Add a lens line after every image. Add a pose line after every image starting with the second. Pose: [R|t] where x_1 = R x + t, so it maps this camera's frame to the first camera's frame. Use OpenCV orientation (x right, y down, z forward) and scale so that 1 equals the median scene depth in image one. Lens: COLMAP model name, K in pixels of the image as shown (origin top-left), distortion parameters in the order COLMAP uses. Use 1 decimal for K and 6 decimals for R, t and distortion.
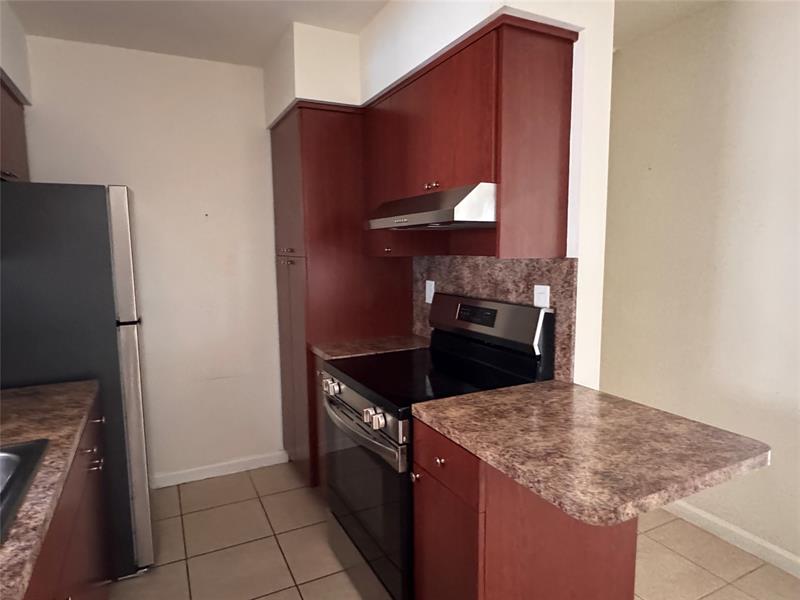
lens RADIAL K [[486.0, 0, 395.8], [0, 486.0, 299.8], [0, 0, 1]] dist [-0.004715, 0.004287]
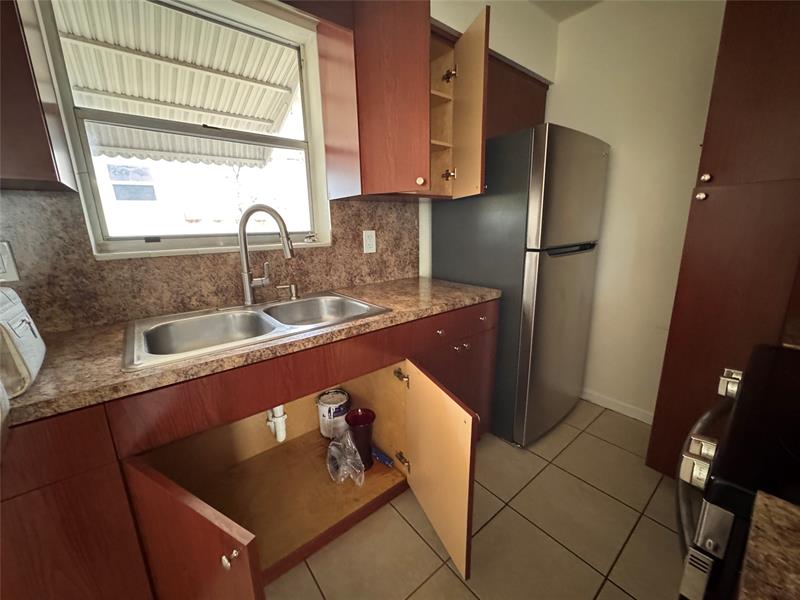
lens RADIAL K [[319.2, 0, 400.1], [0, 319.2, 299.3], [0, 0, 1]] dist [-0.004162, 0.000881]
pose [[0.219977, 0.226086, -0.948944, 0.154836], [-0.089174, 0.973360, 0.211232, 0.032835], [0.971421, 0.038155, 0.234278, 0.567237]]
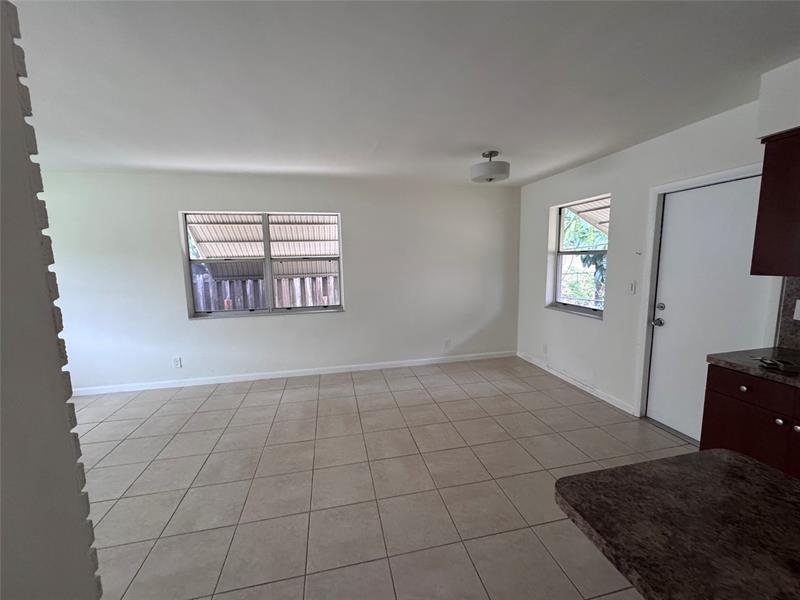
lens RADIAL K [[319.2, 0, 398.8], [0, 319.2, 302.2], [0, 0, 1]] dist [-0.004162, 0.000881]
pose [[-0.967926, -0.001815, 0.251230, 0.626494], [0.058933, 0.970432, 0.234068, -0.183107], [-0.244227, 0.241366, -0.939200, 1.110162]]
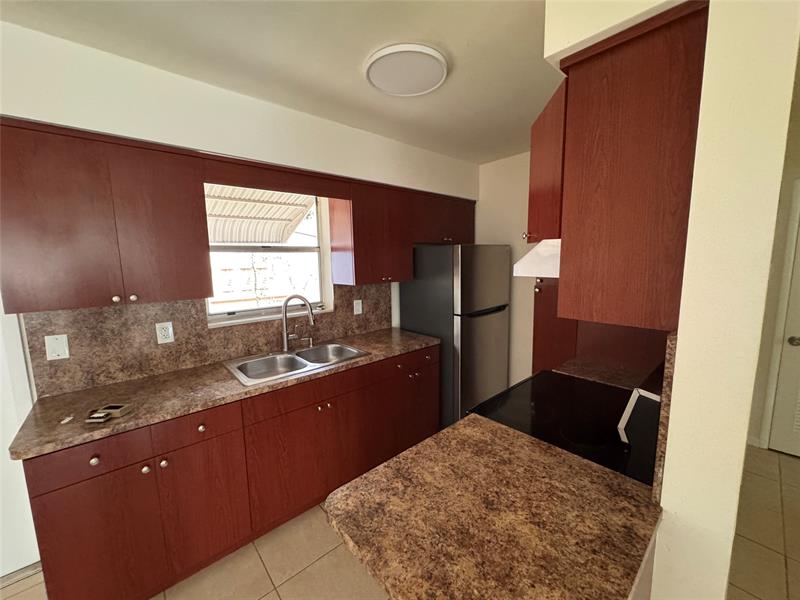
lens RADIAL K [[319.2, 0, 398.7], [0, 319.2, 299.3], [0, 0, 1]] dist [-0.004162, 0.000881]
pose [[0.254434, 0.127507, -0.958648, 0.674828], [-0.088728, 0.990167, 0.108150, -0.146253], [0.963011, 0.057542, 0.263246, 0.482350]]
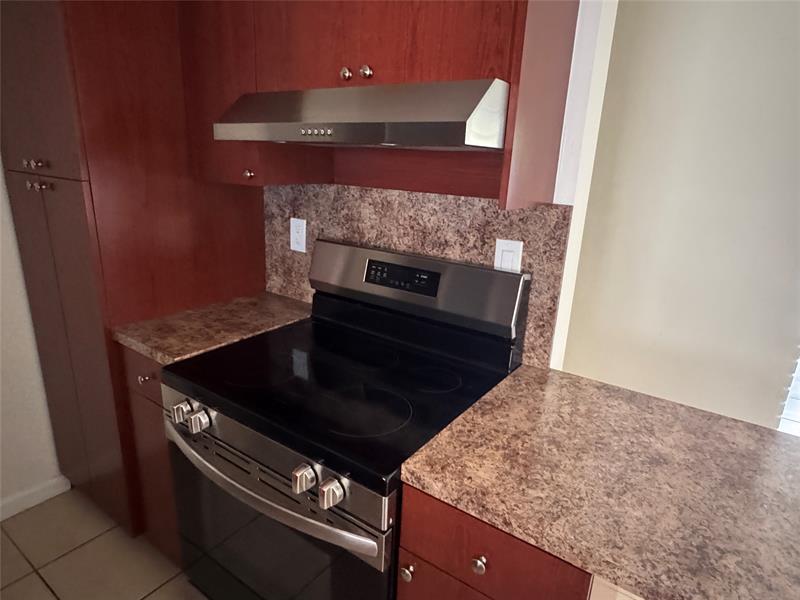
lens RADIAL K [[486.0, 0, 398.7], [0, 486.0, 302.0], [0, 0, 1]] dist [-0.004715, 0.004287]
pose [[0.882634, -0.089268, 0.461507, -0.195250], [0.000276, 0.981900, 0.189399, -0.079458], [-0.470061, -0.167042, 0.866683, 0.452813]]
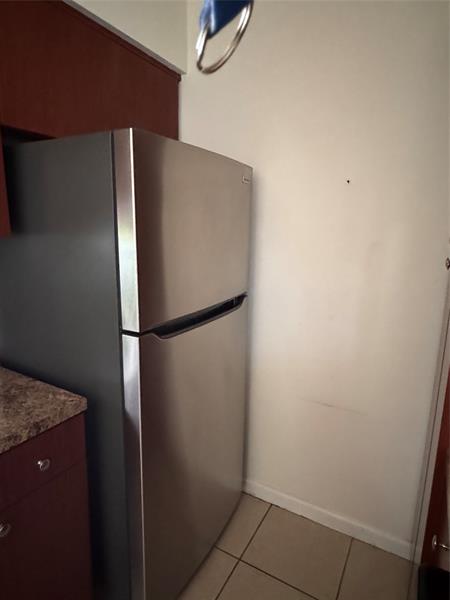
lens RADIAL K [[364.5, 0, 225.7], [0, 364.5, 299.5], [0, 0, 1]] dist [-0.004715, 0.004287]
pose [[0.562916, 0.185967, -0.805321, -0.059251], [-0.118280, 0.982455, 0.144194, -0.104202], [0.818007, 0.014084, 0.575036, 0.897110]]
